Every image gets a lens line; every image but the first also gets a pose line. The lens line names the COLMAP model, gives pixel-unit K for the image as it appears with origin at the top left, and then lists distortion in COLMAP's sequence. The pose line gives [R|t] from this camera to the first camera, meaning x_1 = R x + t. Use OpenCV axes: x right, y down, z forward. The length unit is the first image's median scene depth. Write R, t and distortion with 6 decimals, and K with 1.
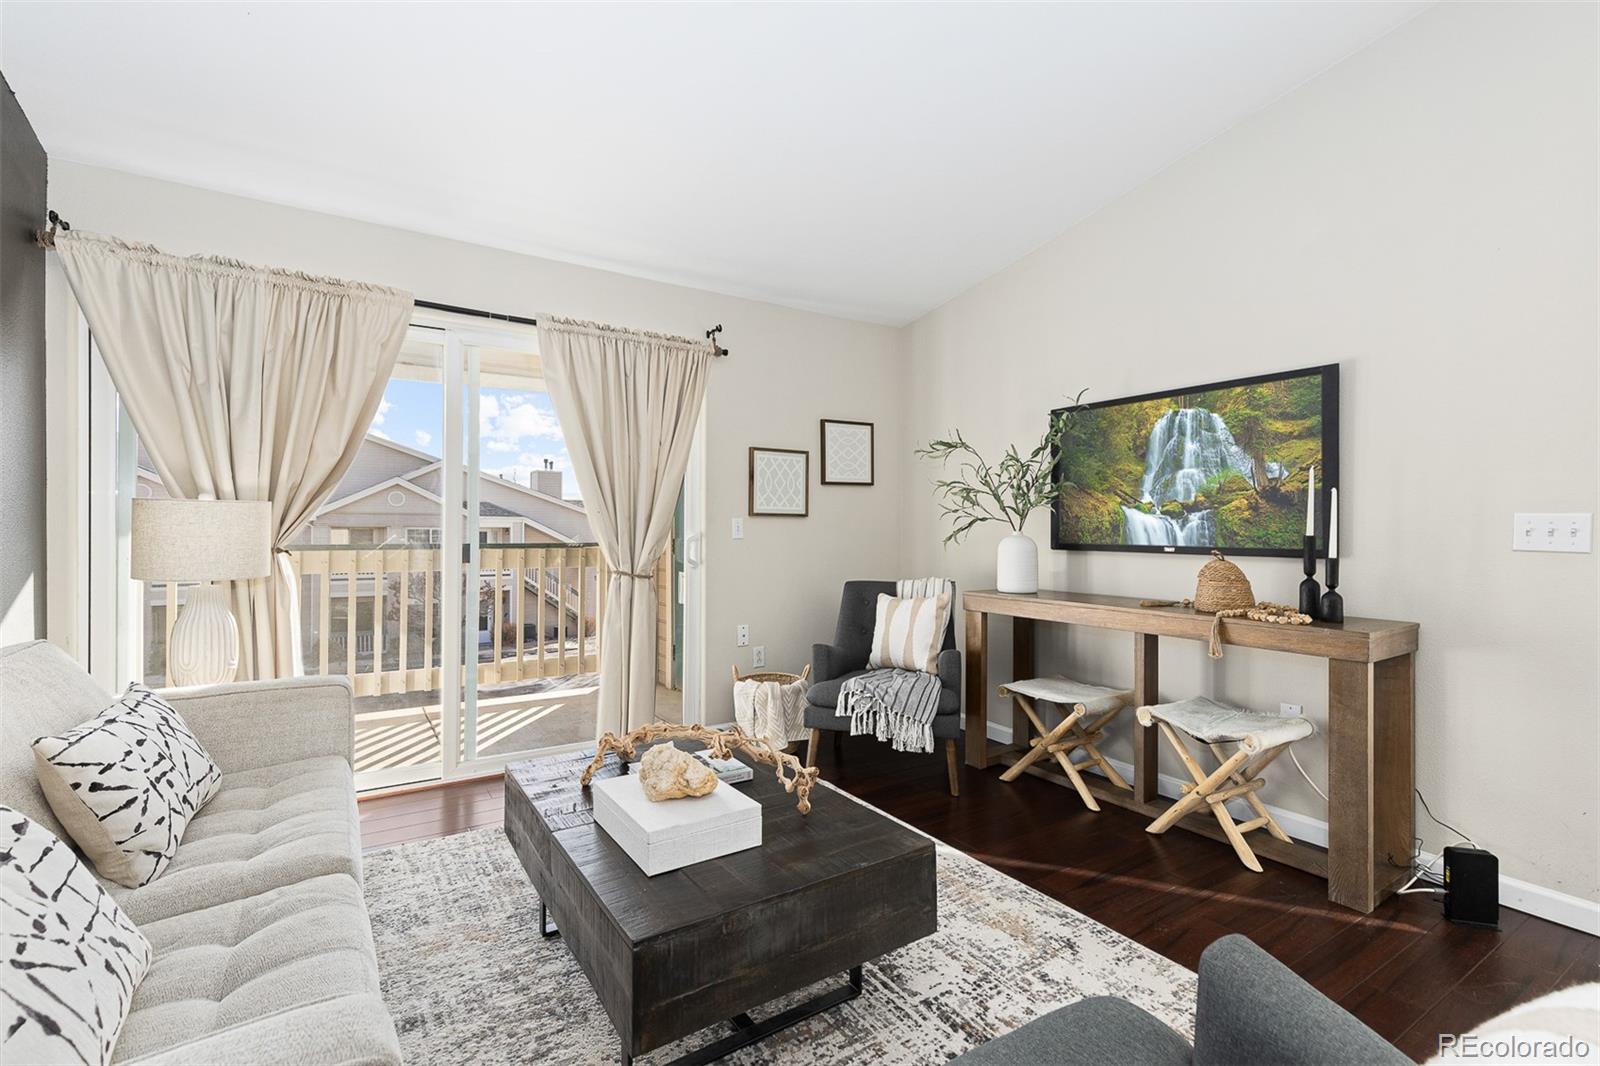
lens RADIAL K [[722.9, 0, 796.8], [0, 722.9, 528.2], [0, 0, 1]] dist [0.008941, -0.002347]
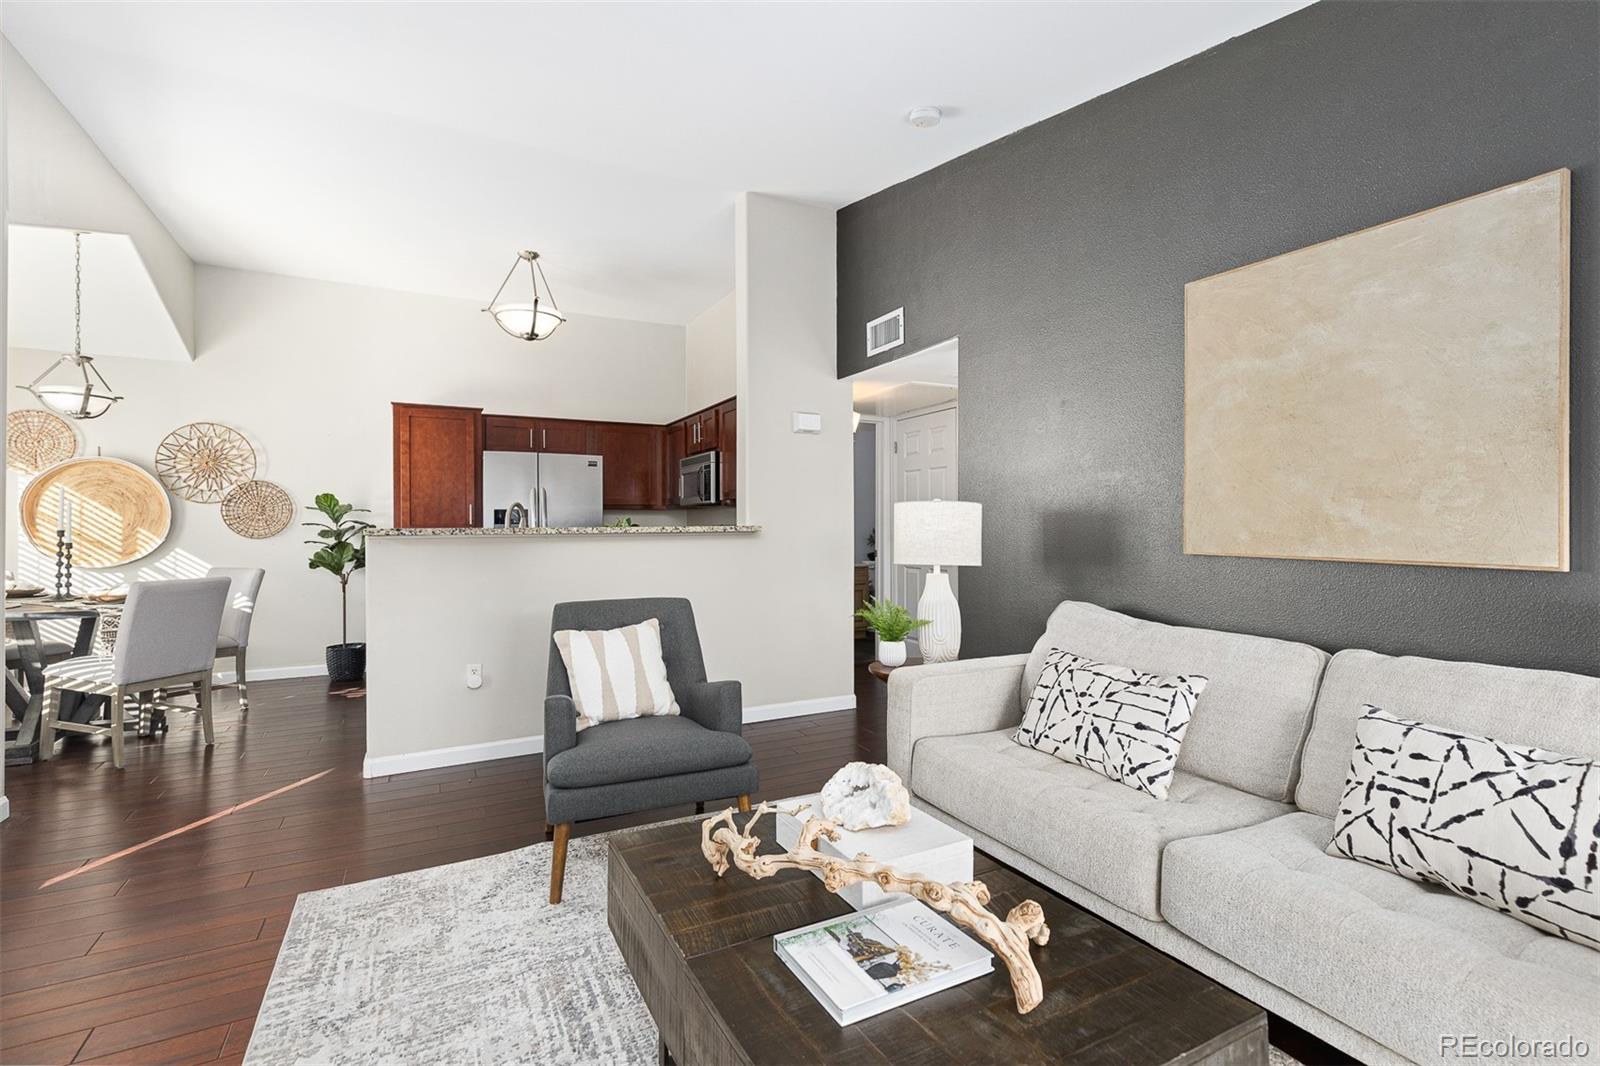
lens RADIAL K [[722.9, 0, 796.0], [0, 722.9, 524.8], [0, 0, 1]] dist [0.008941, -0.002347]
pose [[-0.995856, 0.000215, 0.090941, -0.092301], [-0.000153, 0.999992, -0.004043, -0.003259], [-0.090941, -0.004040, -0.995848, 1.063775]]
